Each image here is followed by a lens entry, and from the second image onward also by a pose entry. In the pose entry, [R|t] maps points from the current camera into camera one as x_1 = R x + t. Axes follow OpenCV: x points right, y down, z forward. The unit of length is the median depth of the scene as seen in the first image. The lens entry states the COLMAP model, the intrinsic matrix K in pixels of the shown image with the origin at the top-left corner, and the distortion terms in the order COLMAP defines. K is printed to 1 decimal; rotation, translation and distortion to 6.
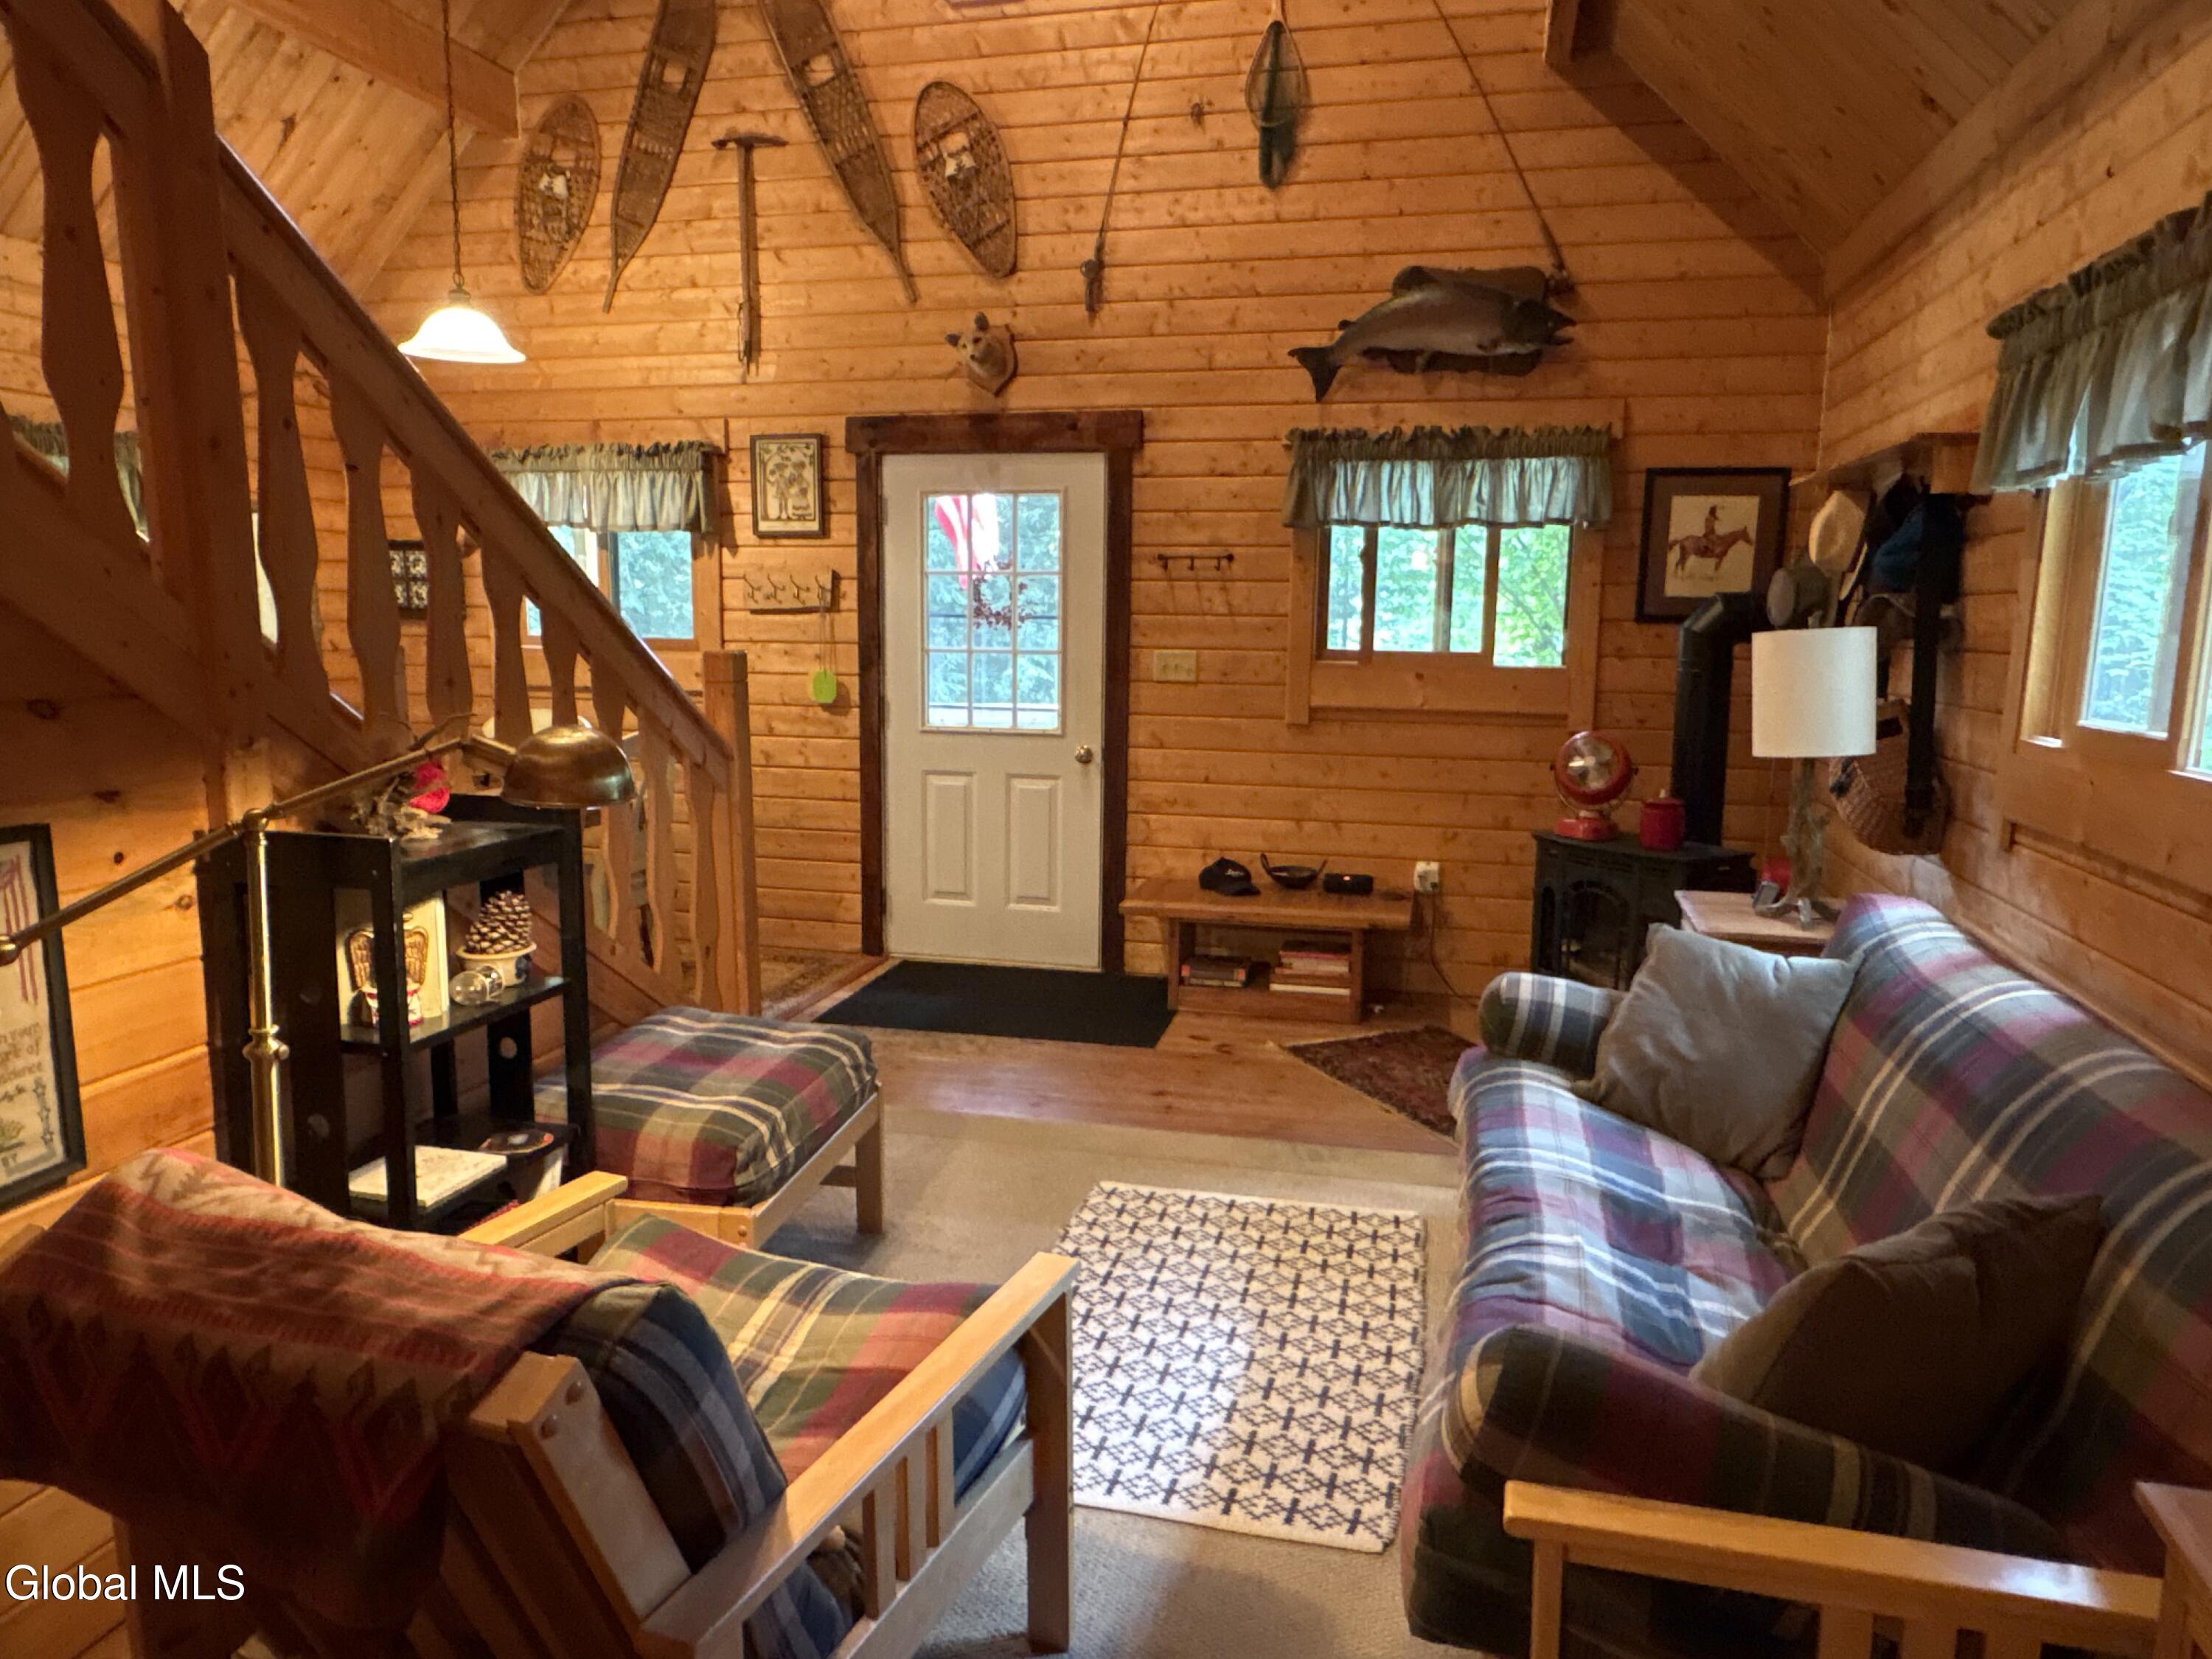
lens RADIAL K [[1477.9, 0, 1097.7], [0, 1477.9, 841.4], [0, 0, 1]] dist [-0.004691, 0.006851]
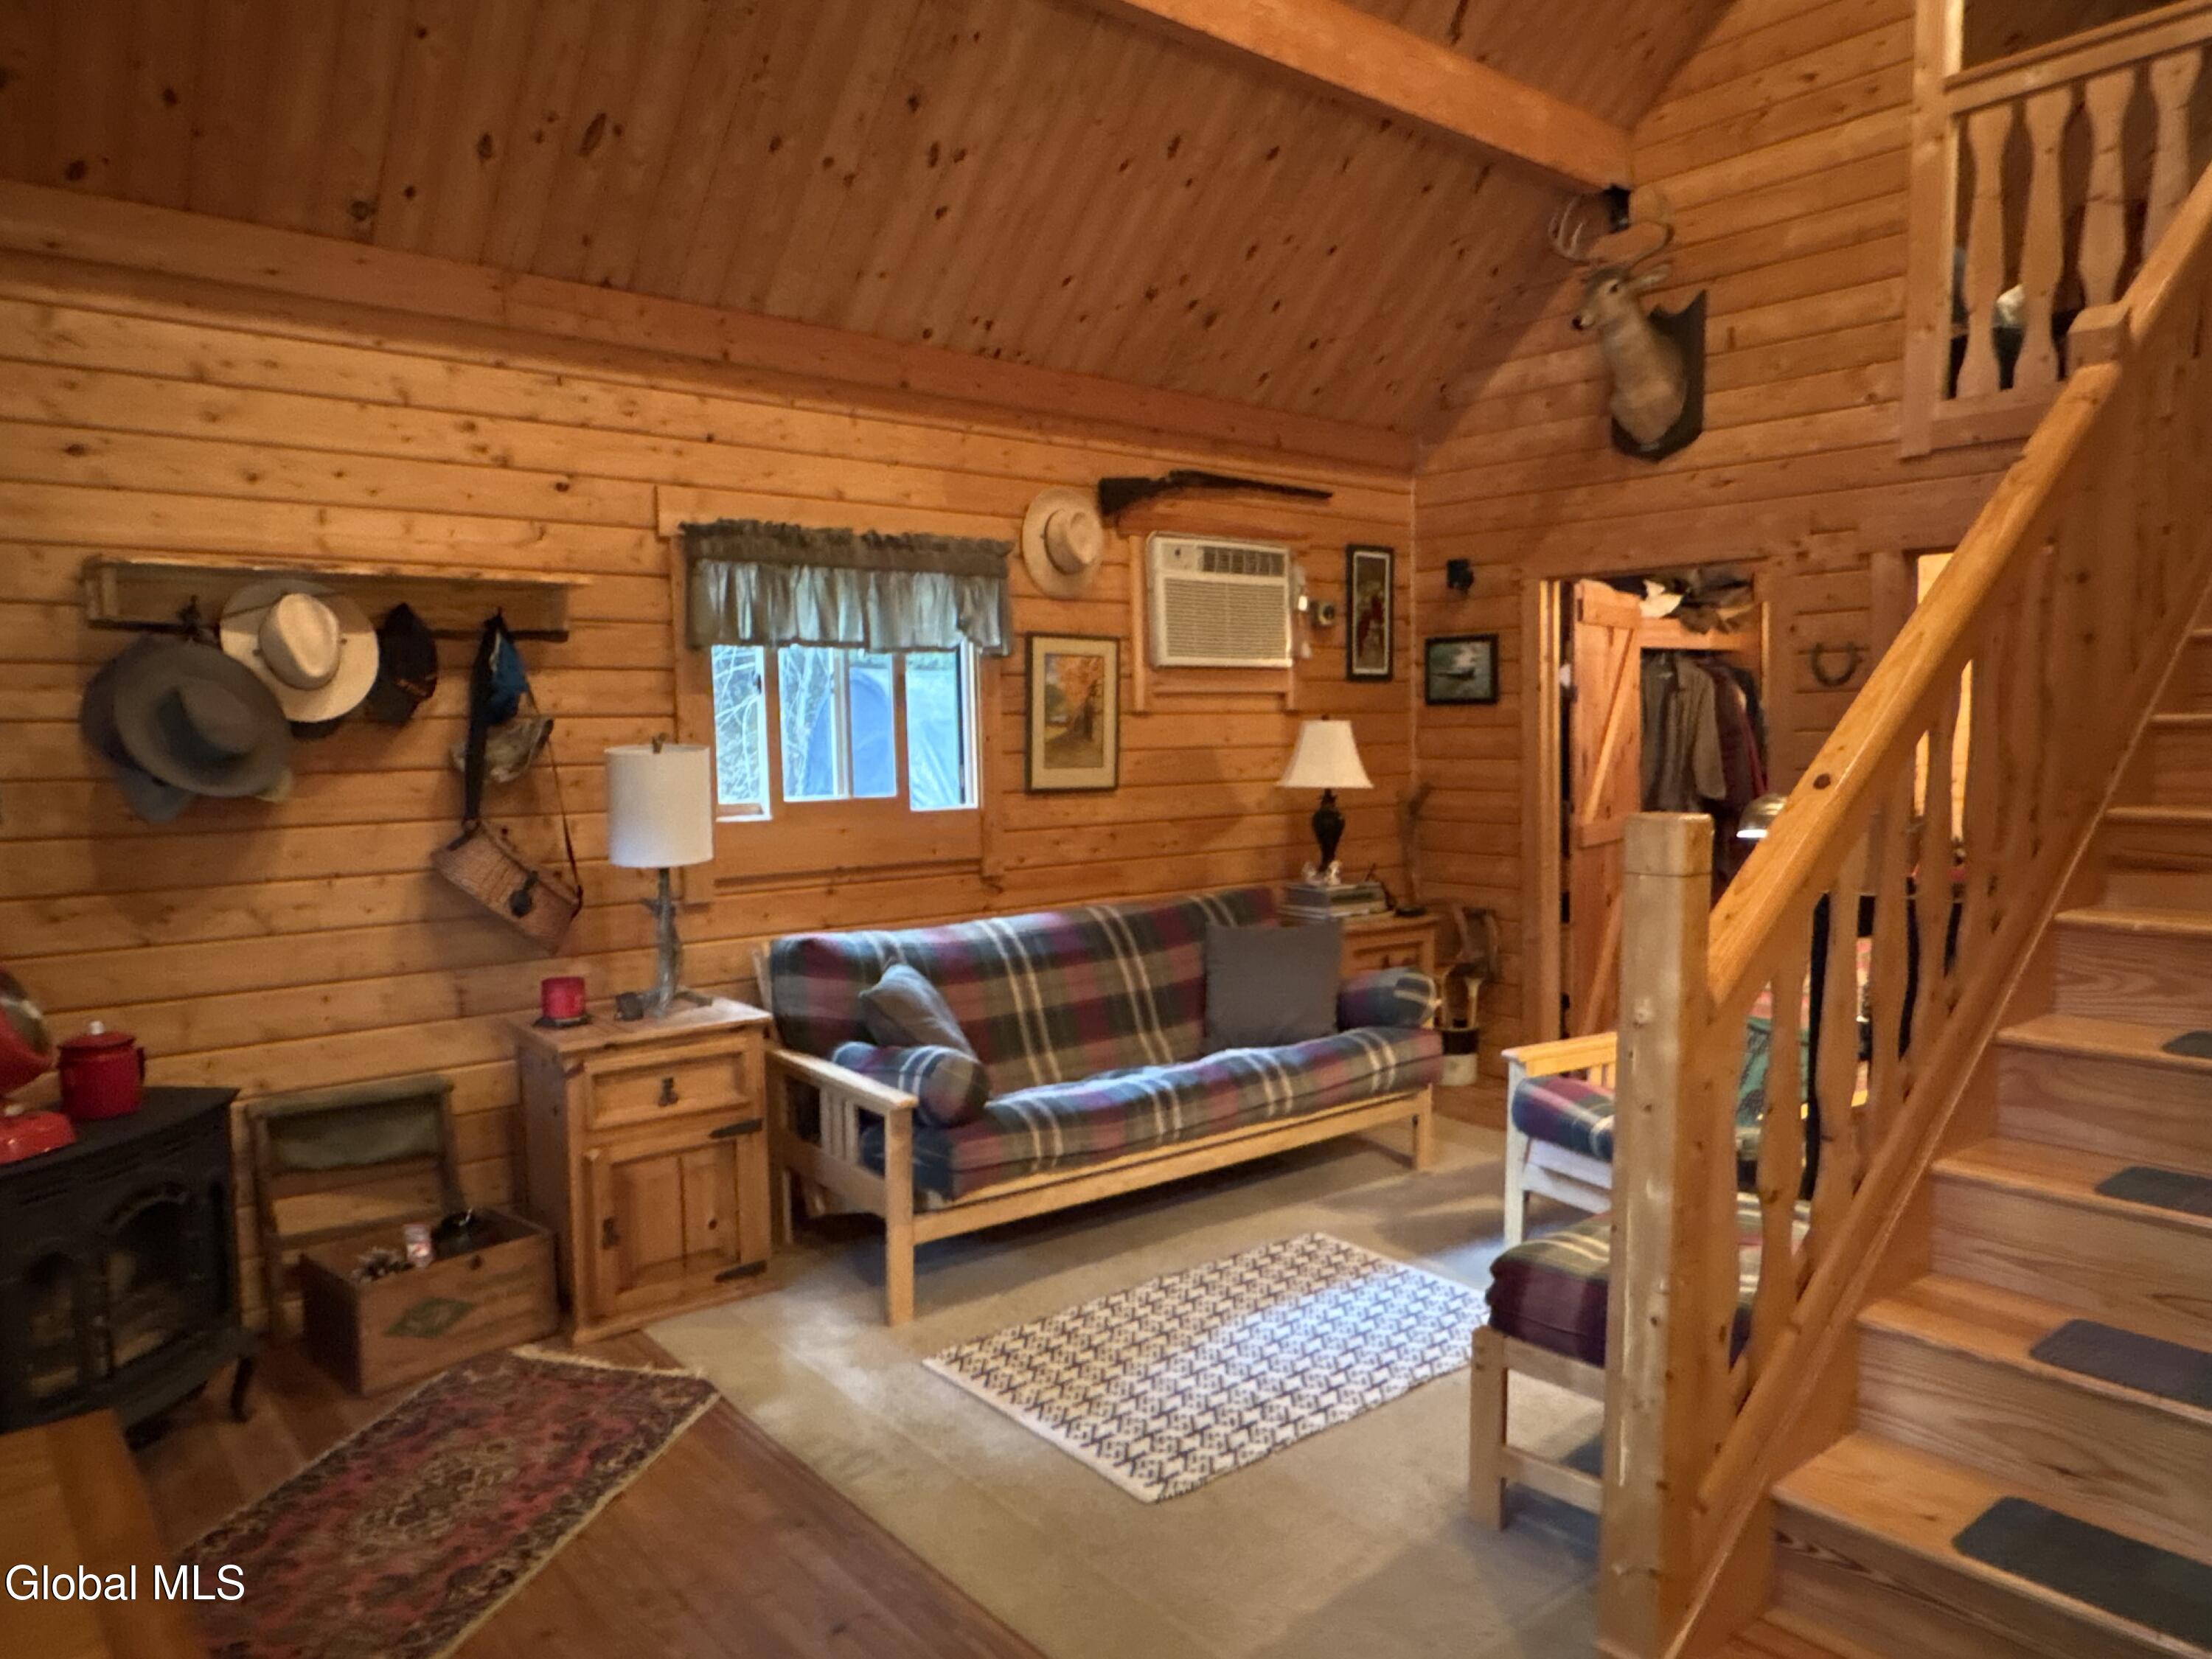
lens RADIAL K [[1477.9, 0, 1095.3], [0, 1477.9, 845.6], [0, 0, 1]] dist [-0.004691, 0.006851]
pose [[-0.806256, -0.046638, 0.589725, -0.268195], [0.096485, 0.973171, 0.208875, -0.166628], [-0.583645, 0.225307, -0.780125, 1.030052]]
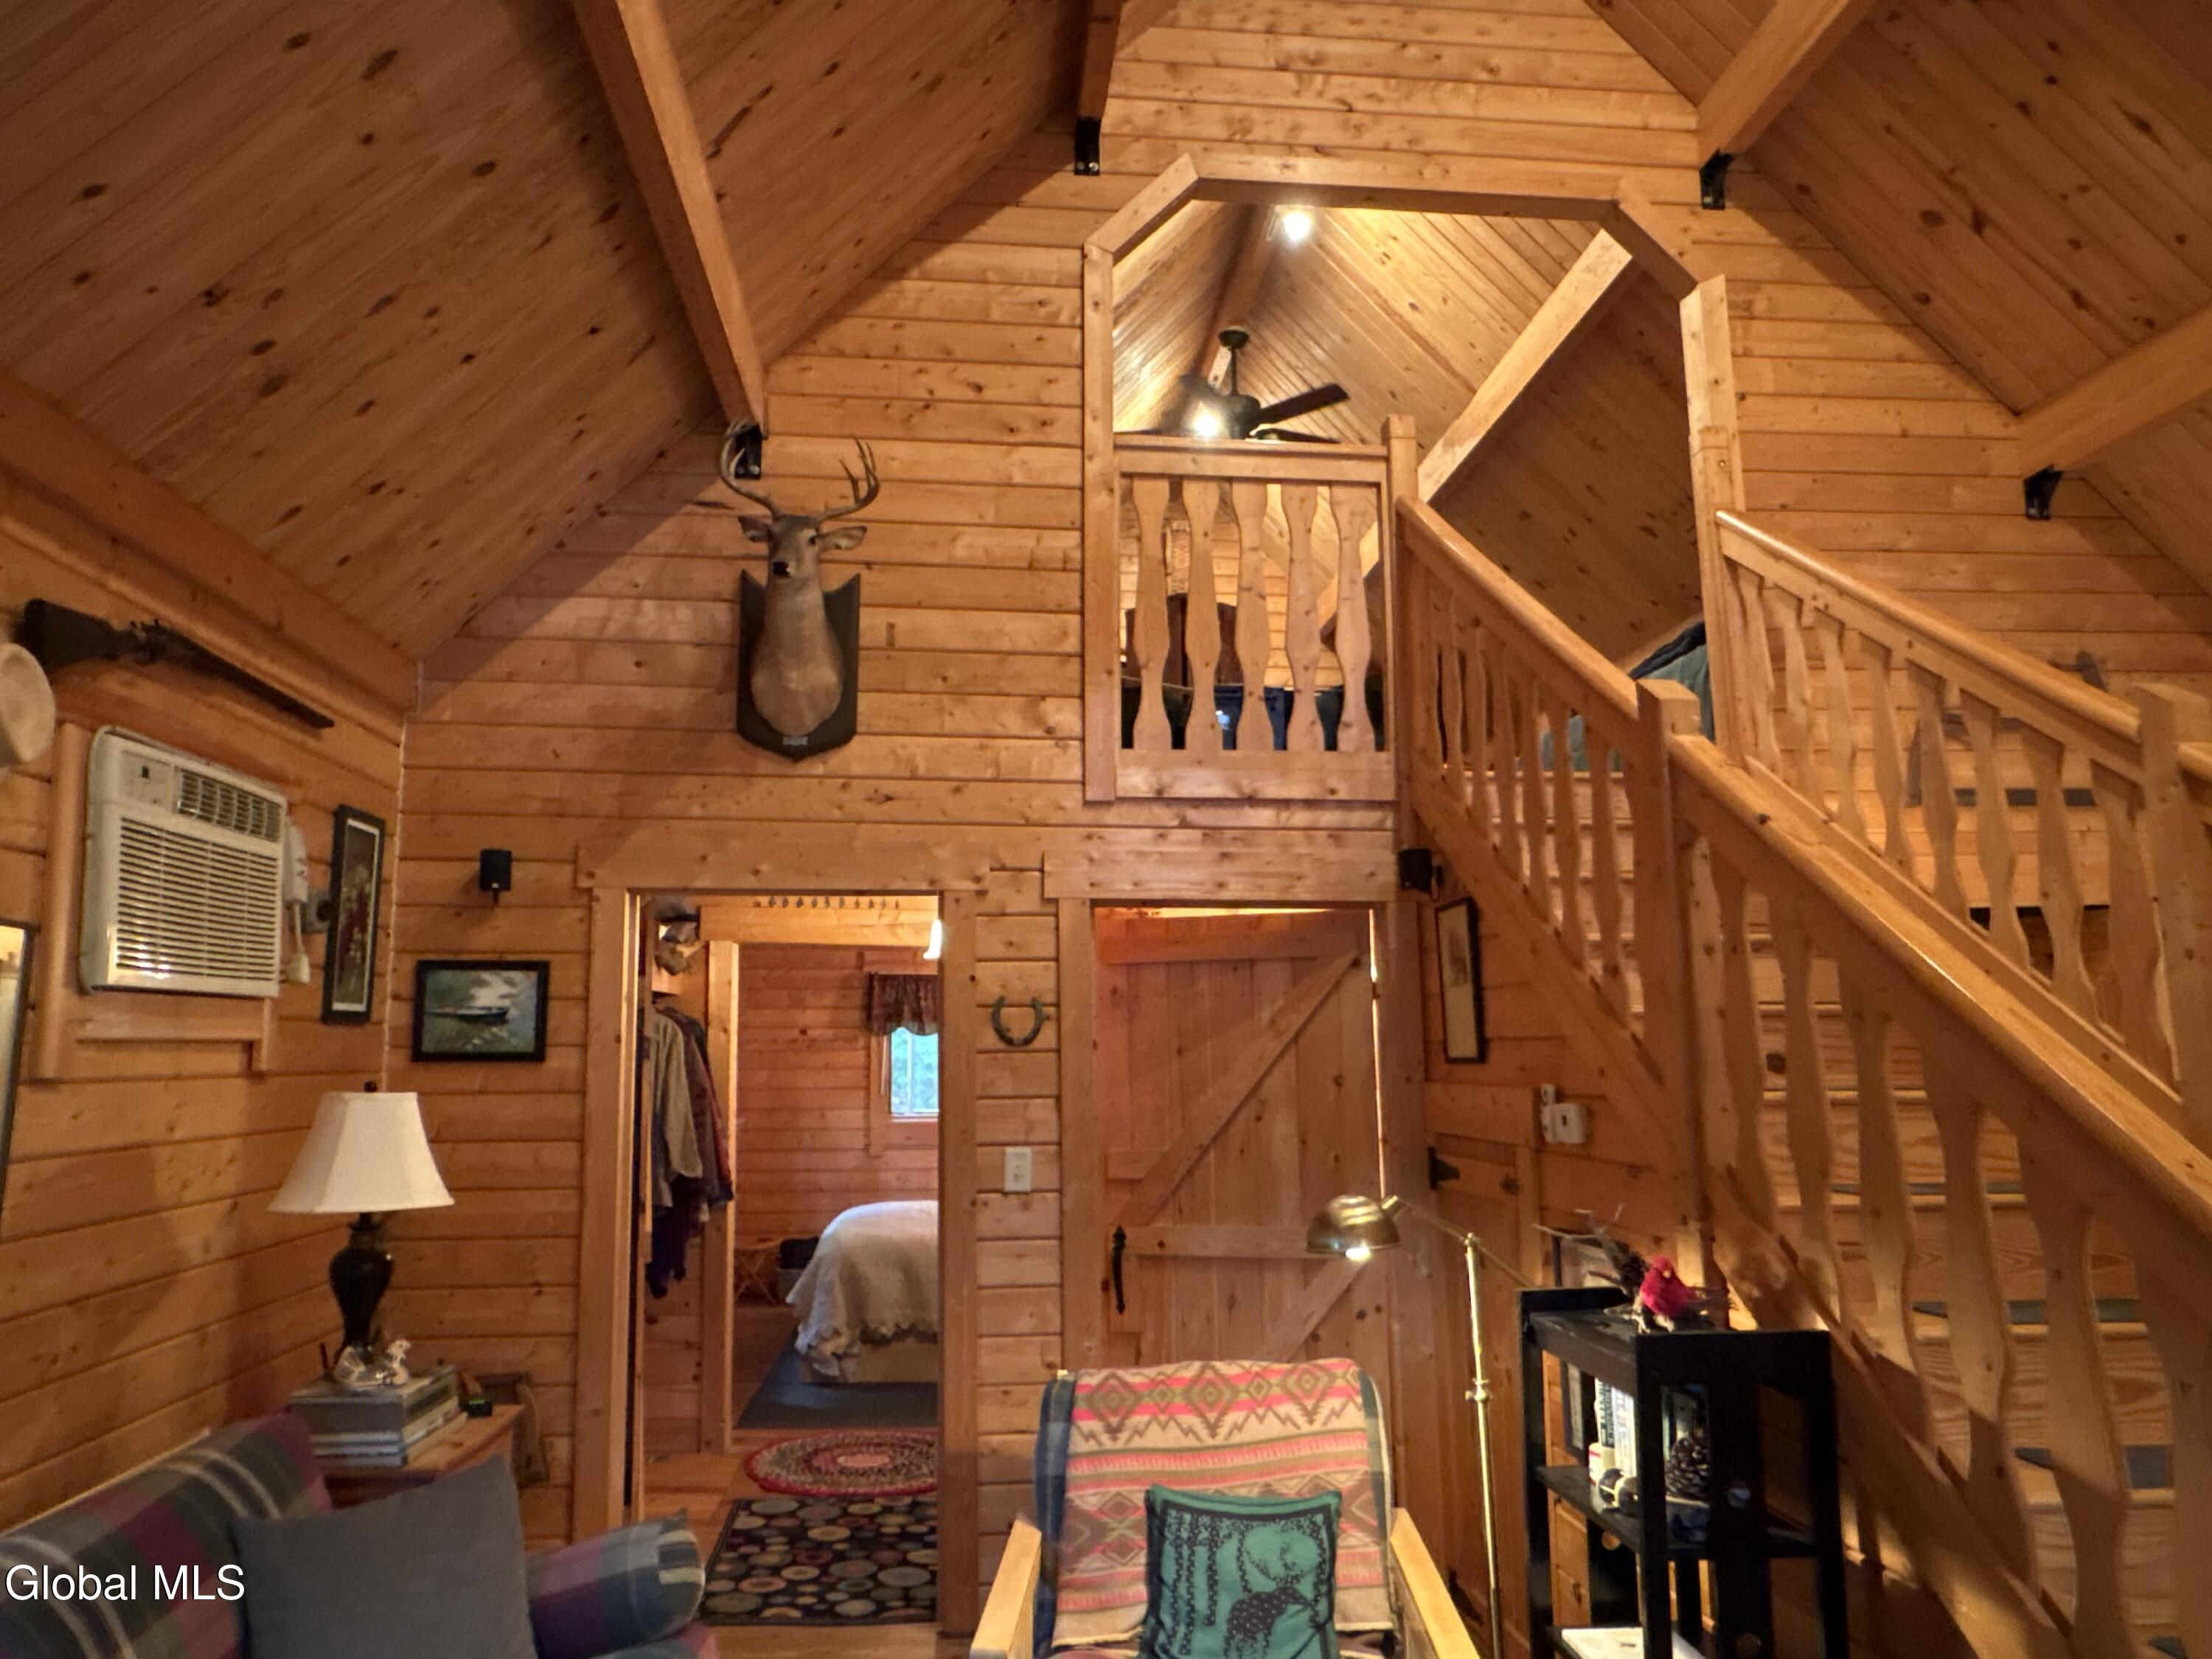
lens RADIAL K [[1477.9, 0, 1105.2], [0, 1477.9, 840.4], [0, 0, 1]] dist [-0.004691, 0.006851]
pose [[-0.939806, -0.051644, -0.337784, 0.120163], [-0.055157, 0.998477, 0.000804, -0.141846], [0.337228, 0.019386, -0.941223, 0.794522]]
